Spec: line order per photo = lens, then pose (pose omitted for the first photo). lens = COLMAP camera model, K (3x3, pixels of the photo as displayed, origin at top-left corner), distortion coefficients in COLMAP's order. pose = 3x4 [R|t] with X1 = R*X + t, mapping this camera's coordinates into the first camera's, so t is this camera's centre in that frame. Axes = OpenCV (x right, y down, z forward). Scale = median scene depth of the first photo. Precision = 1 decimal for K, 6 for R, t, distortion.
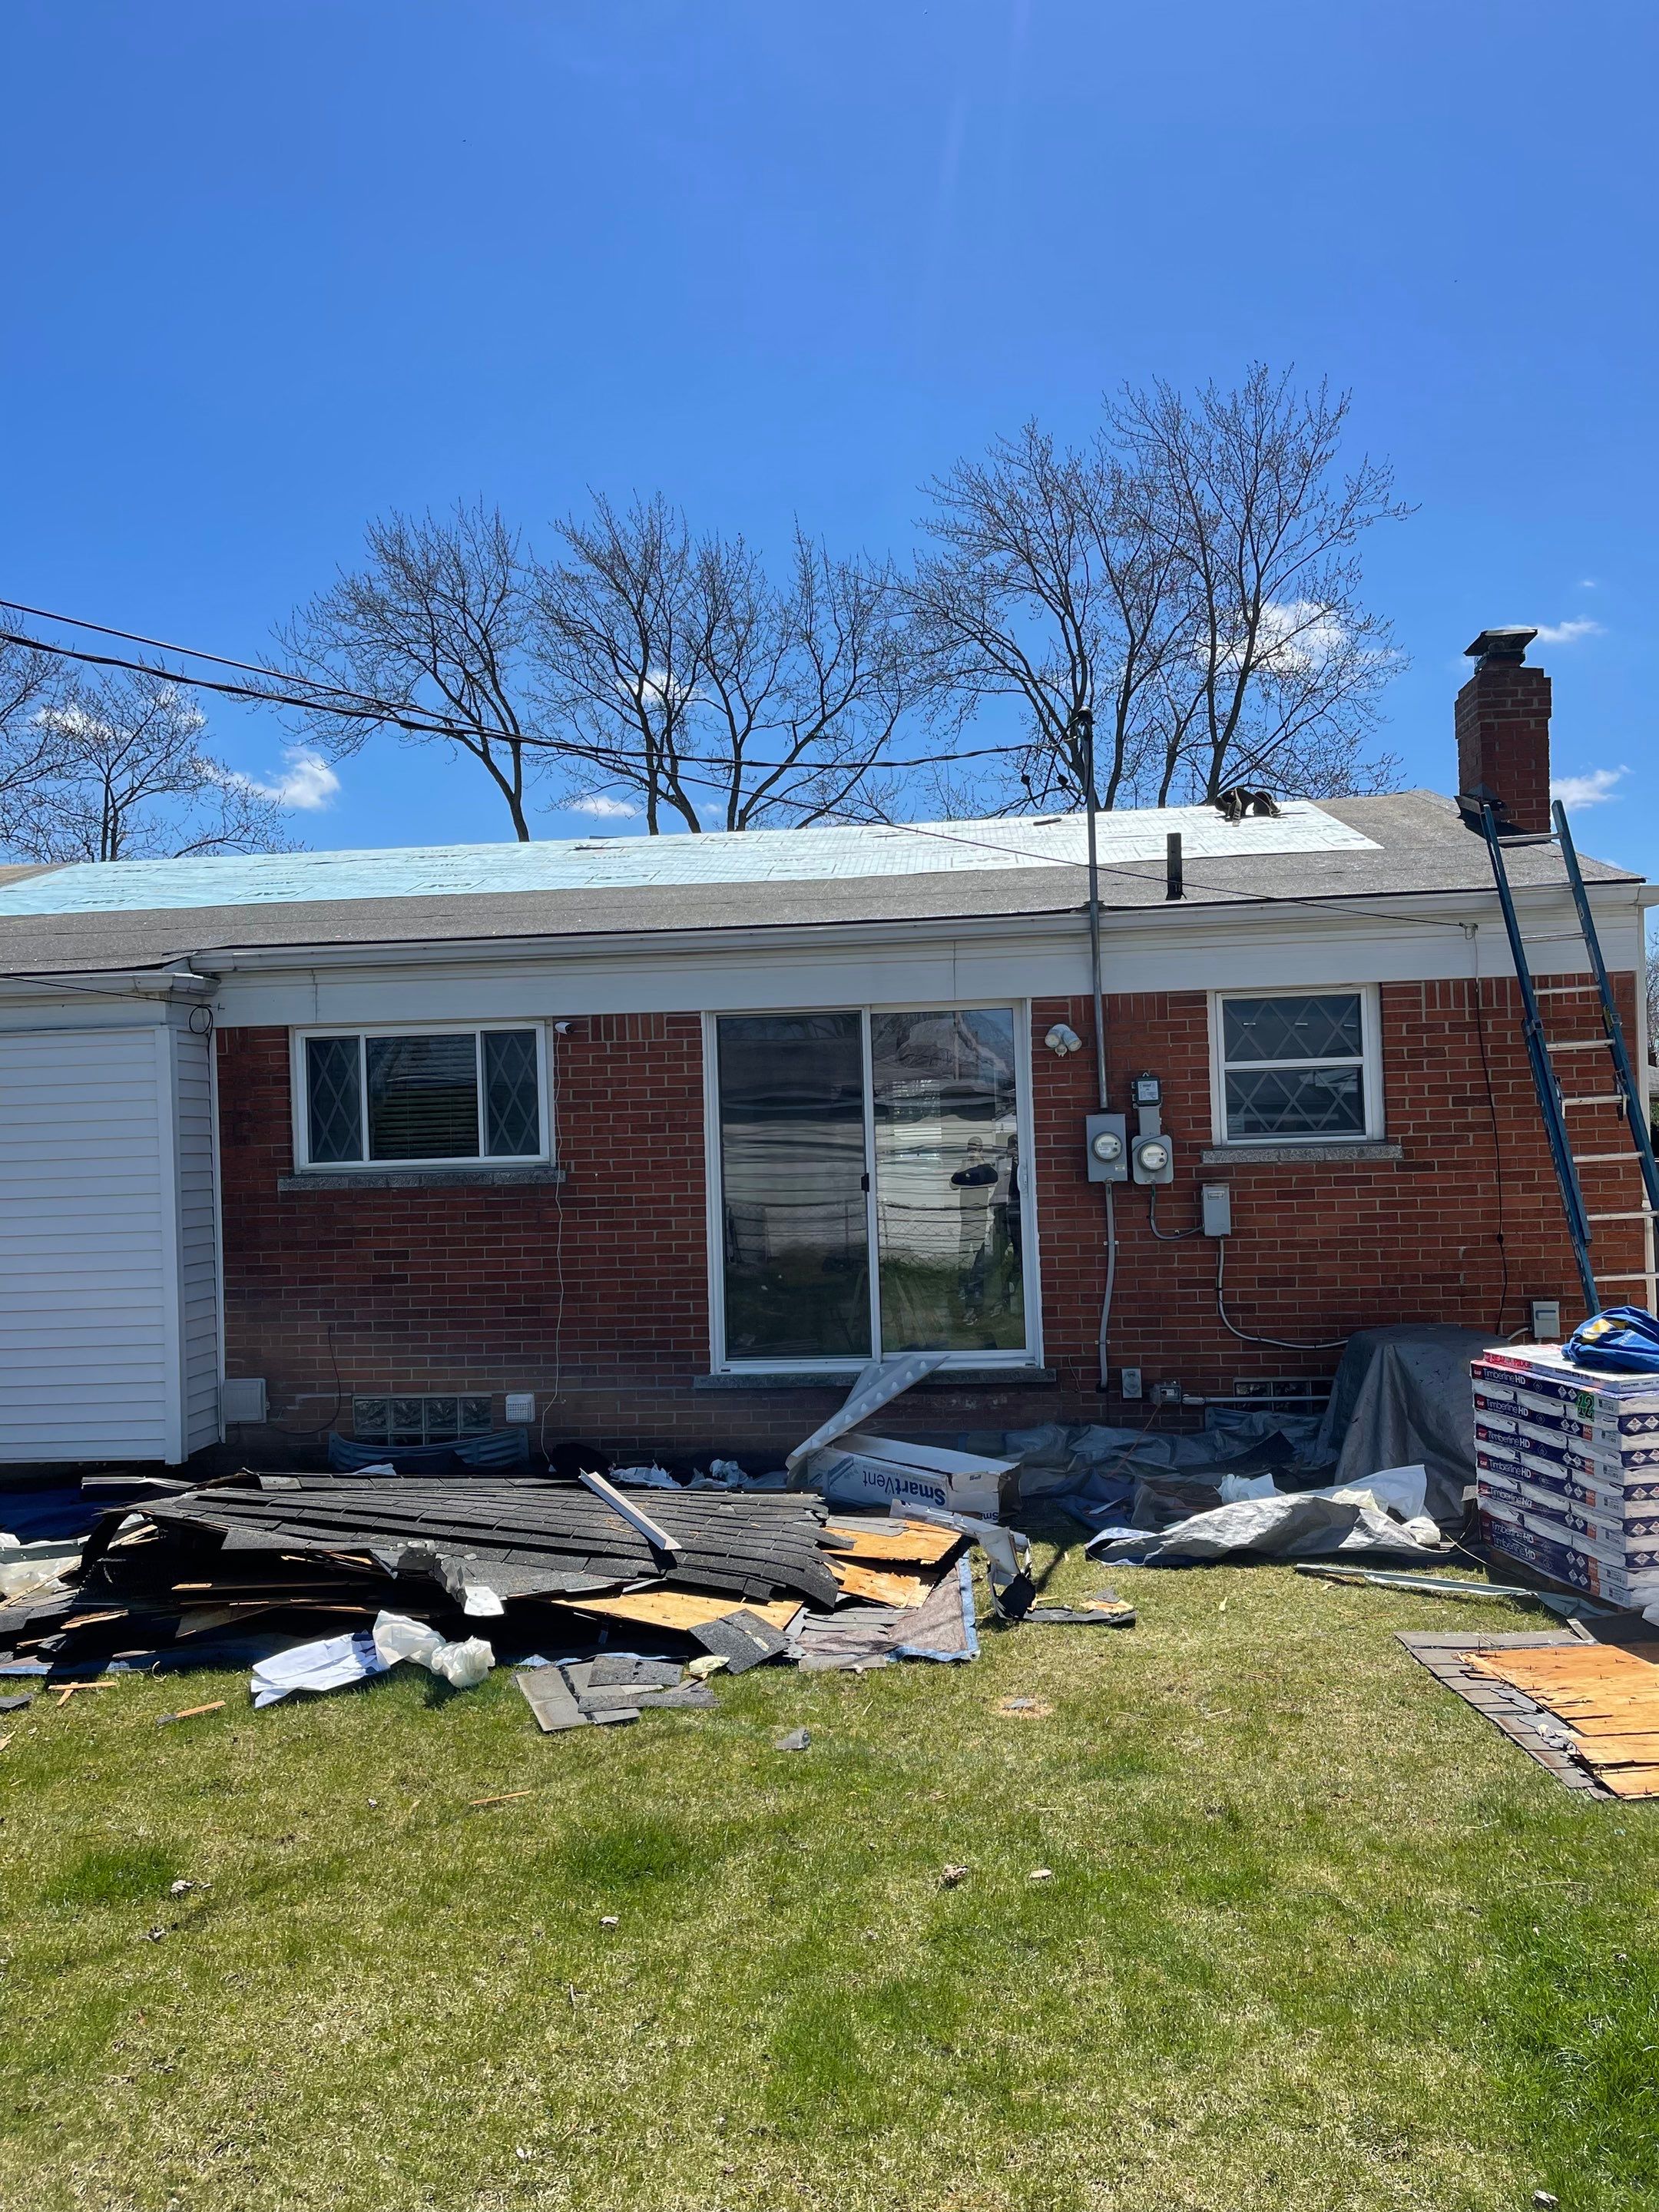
lens RADIAL K [[1673.9, 0, 835.8], [0, 1673.9, 1101.3], [0, 0, 1]] dist [0.073726, -0.092320]
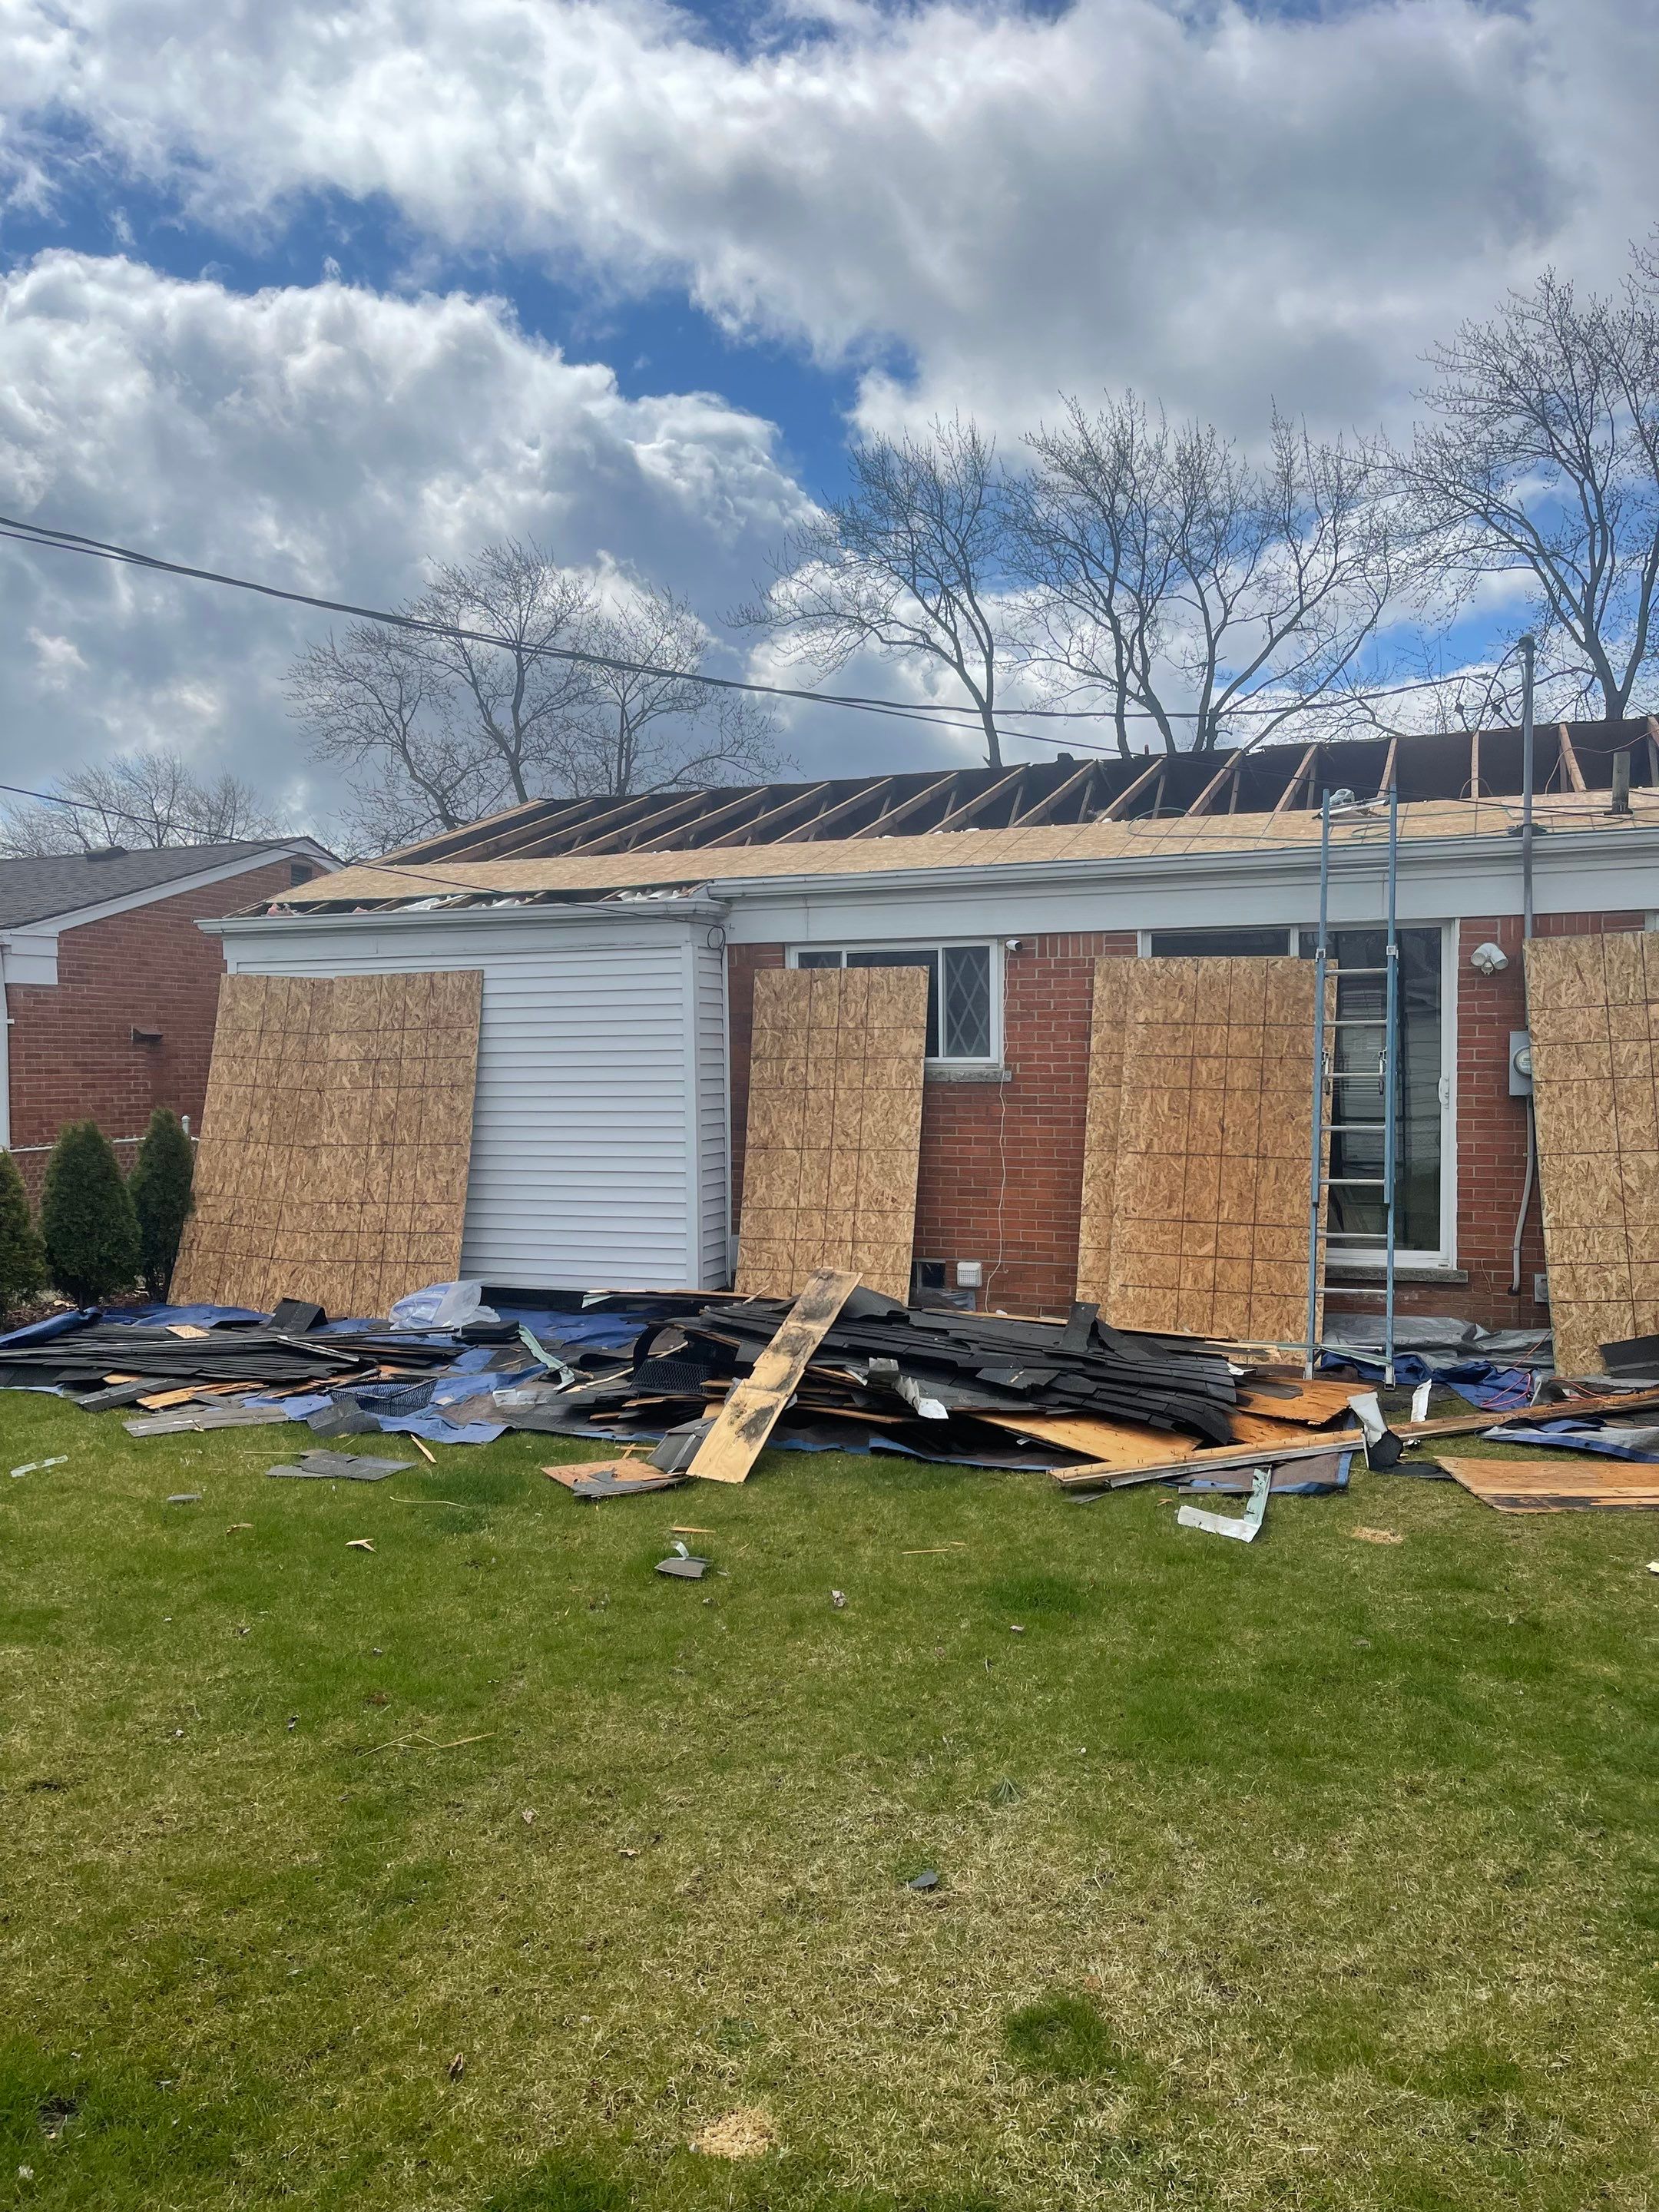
lens RADIAL K [[1664.4, 0, 817.9], [0, 1664.4, 1123.1], [0, 0, 1]] dist [0.074886, -0.070472]
pose [[0.959308, 0.036074, -0.280048, 0.030896], [-0.015683, 0.997082, 0.074715, -0.006350], [0.281926, -0.067283, 0.957074, -0.124189]]
